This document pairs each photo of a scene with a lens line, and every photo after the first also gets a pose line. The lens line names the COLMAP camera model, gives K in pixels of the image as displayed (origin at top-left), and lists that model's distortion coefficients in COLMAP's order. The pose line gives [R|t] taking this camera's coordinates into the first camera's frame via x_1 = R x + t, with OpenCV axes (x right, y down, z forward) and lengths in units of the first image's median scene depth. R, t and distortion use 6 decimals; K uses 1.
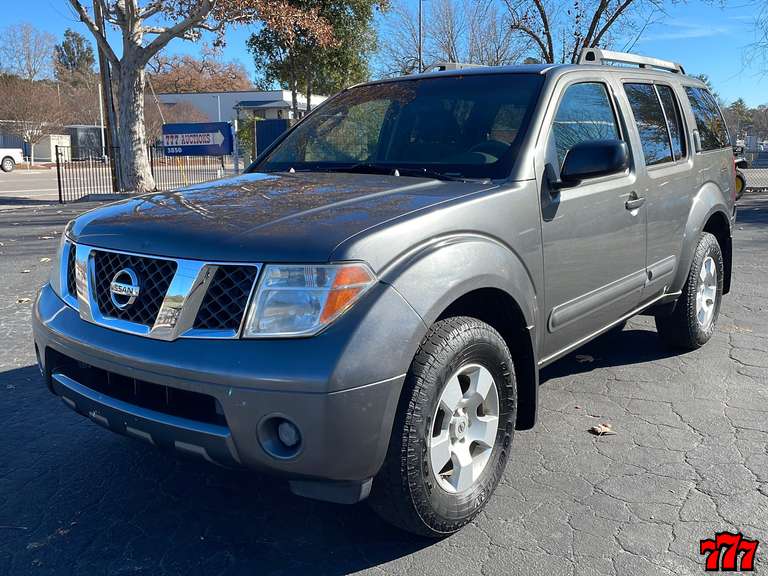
lens RADIAL K [[731.6, 0, 384.1], [0, 731.6, 275.7], [0, 0, 1]] dist [0.033703, 0.000000]
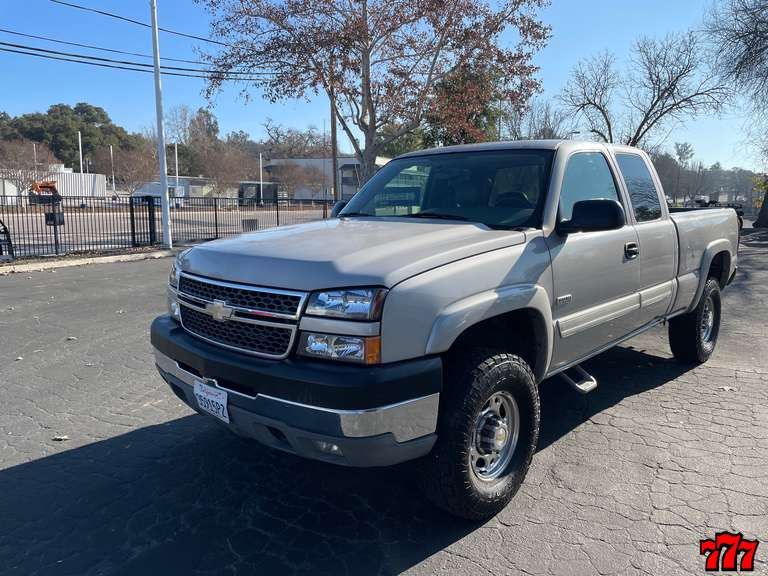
lens RADIAL K [[575.1, 0, 387.9], [0, 575.1, 272.0], [0, 0, 1]] dist [0.059154, -0.078518]
pose [[0.997604, 0.020315, -0.066131, -0.171113], [-0.023169, 0.998820, -0.042678, 0.043419], [0.065186, 0.044108, 0.996898, -0.294026]]
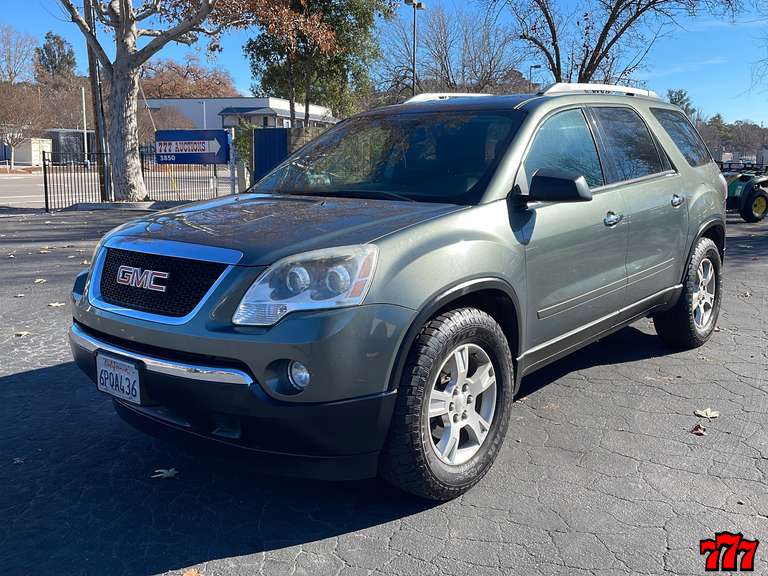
lens RADIAL K [[731.6, 0, 384.9], [0, 731.6, 275.3], [0, 0, 1]] dist [0.033703, 0.000000]
pose [[0.999562, 0.011922, 0.027077, -0.024636], [-0.011596, 0.999859, -0.012171, -0.008838], [-0.027218, 0.011852, 0.999559, 0.034030]]
